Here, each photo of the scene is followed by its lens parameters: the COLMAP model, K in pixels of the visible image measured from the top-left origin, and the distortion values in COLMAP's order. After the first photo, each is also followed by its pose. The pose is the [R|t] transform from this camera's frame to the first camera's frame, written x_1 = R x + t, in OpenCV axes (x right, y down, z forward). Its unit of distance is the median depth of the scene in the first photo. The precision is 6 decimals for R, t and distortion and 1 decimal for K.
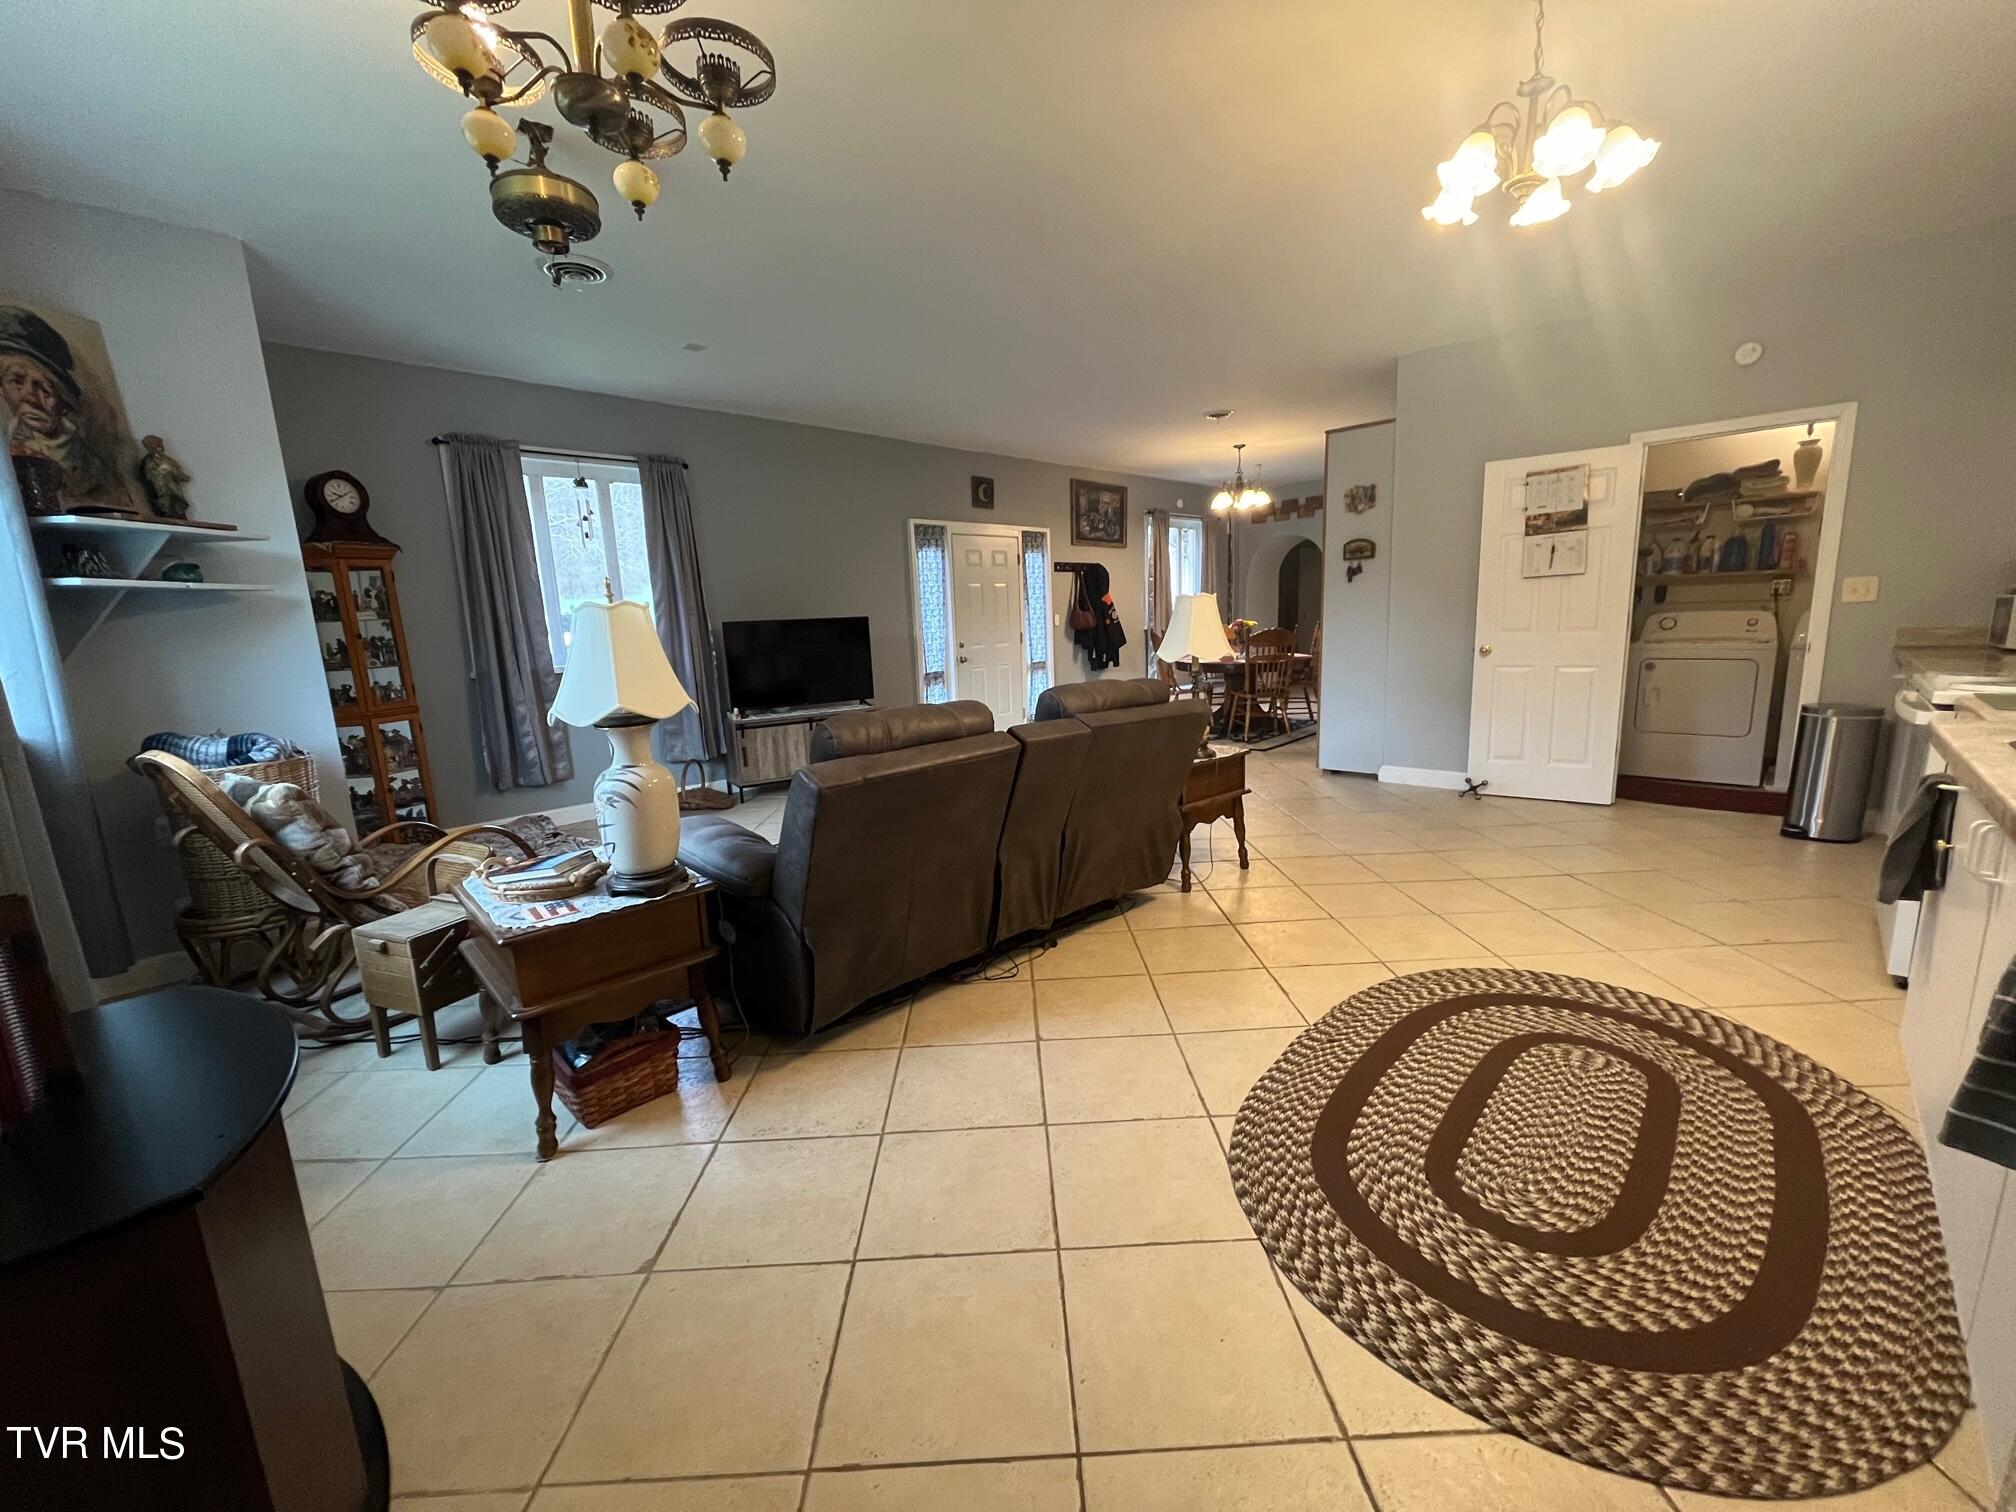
lens RADIAL K [[807.0, 0, 1008.0], [0, 807.0, 756.0], [0, 0, 1]] dist [-0.001806, -0.000218]
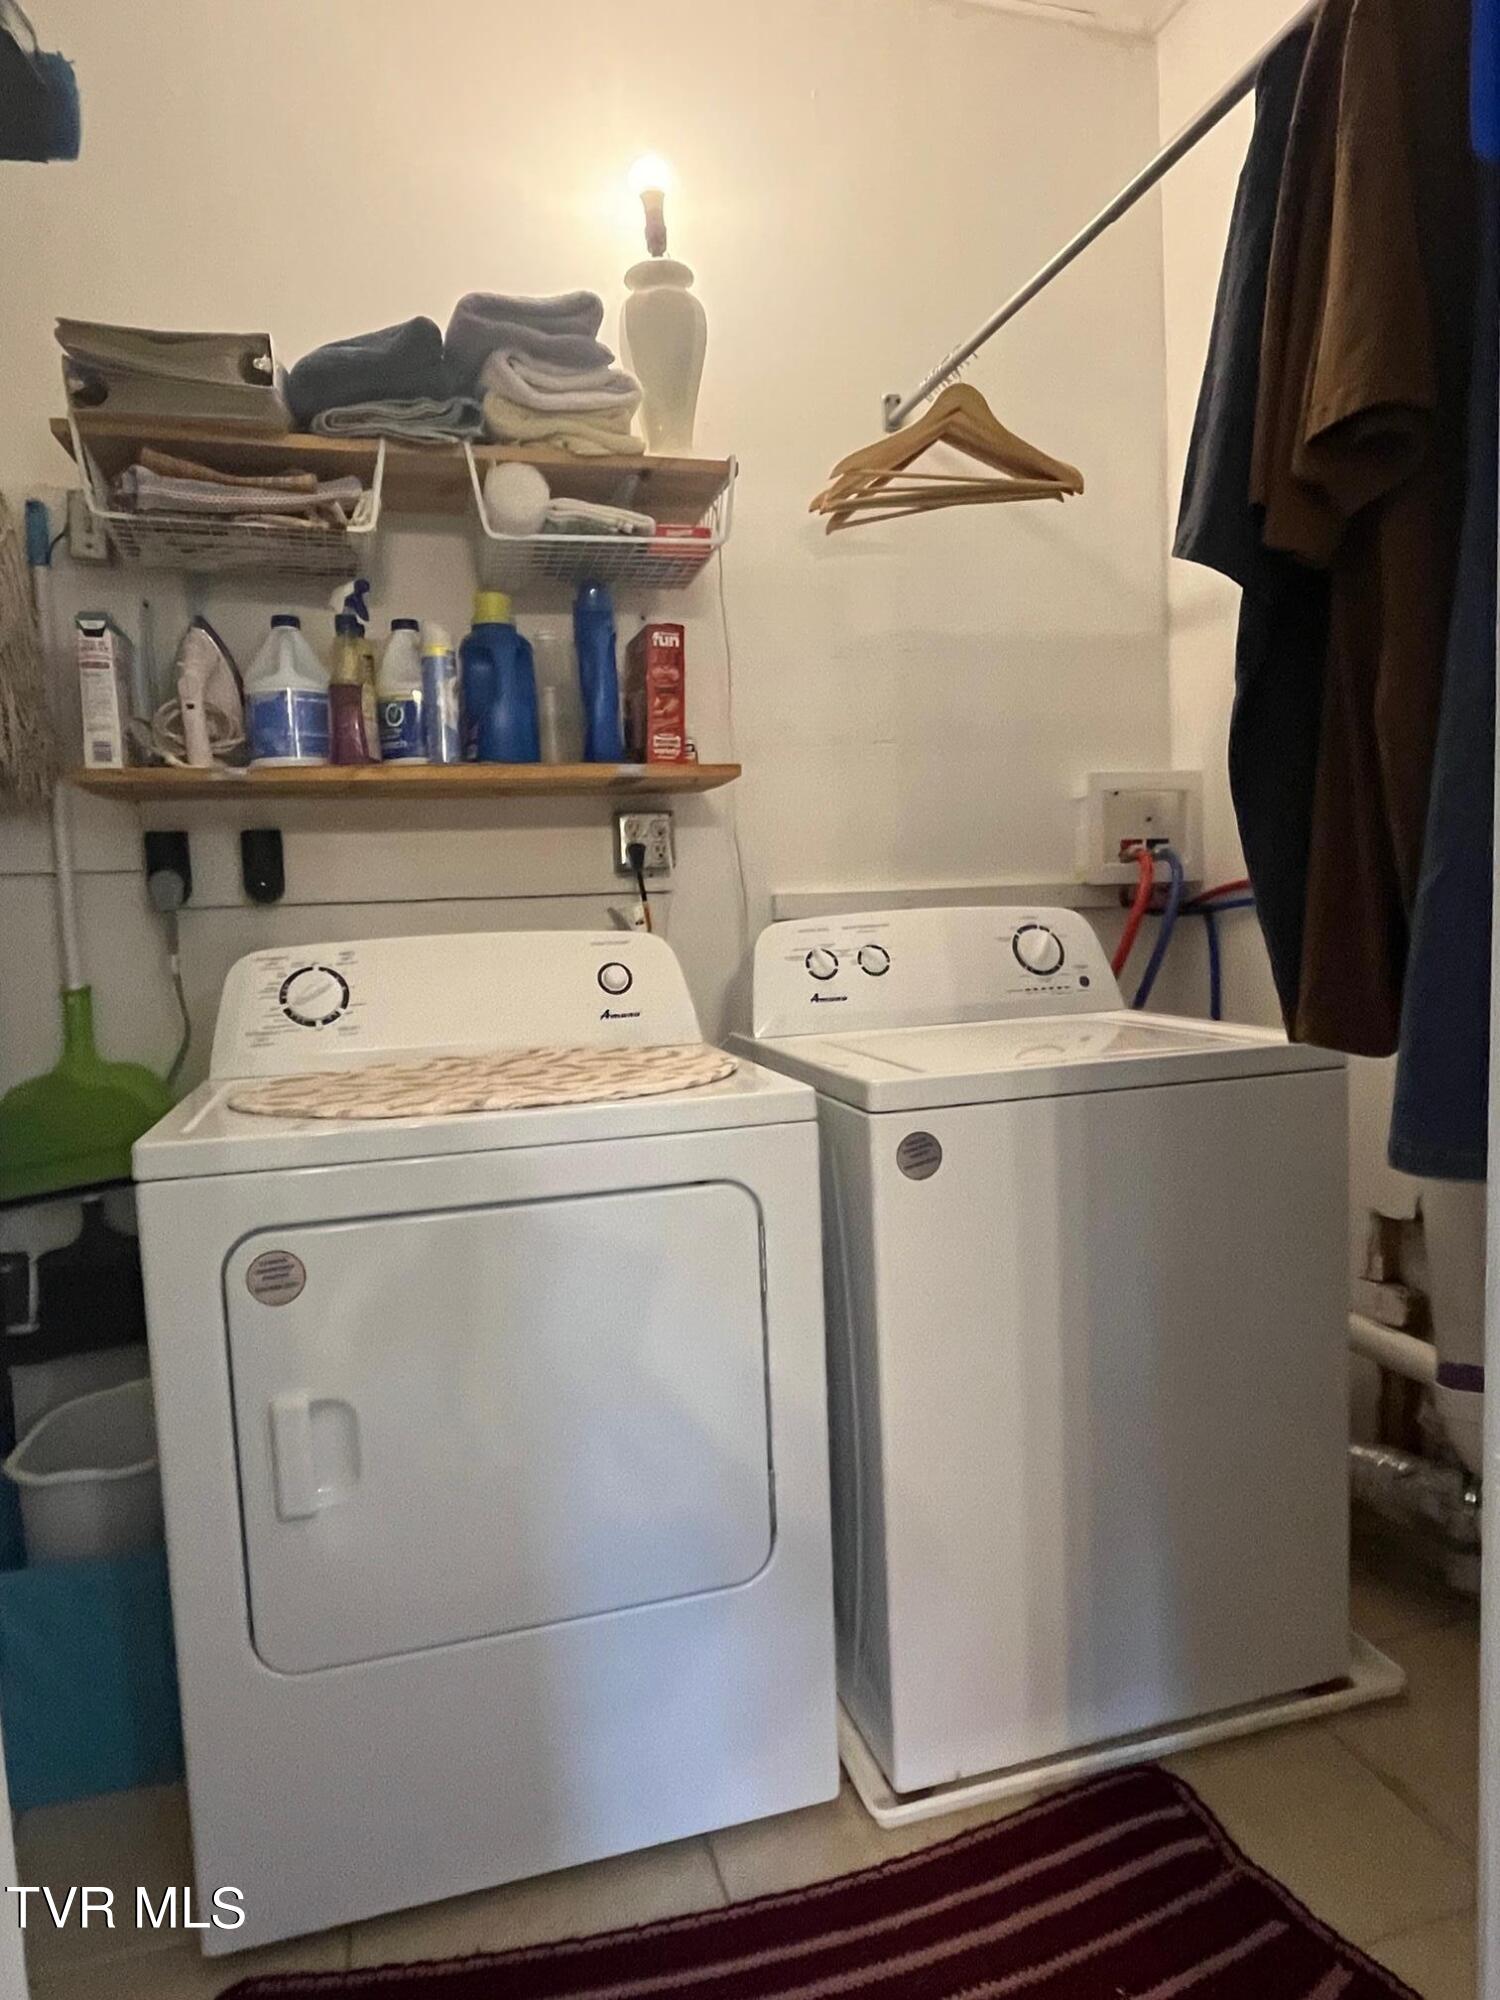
lens RADIAL K [[1189.7, 0, 750.0], [0, 1189.7, 1000.0], [0, 0, 1]] dist [0.000308, 0.000132]
pose [[0.492845, -0.056700, 0.868268, 0.628650], [0.172276, 0.984479, -0.033498, -0.138051], [-0.852892, 0.166091, 0.494964, 0.778224]]
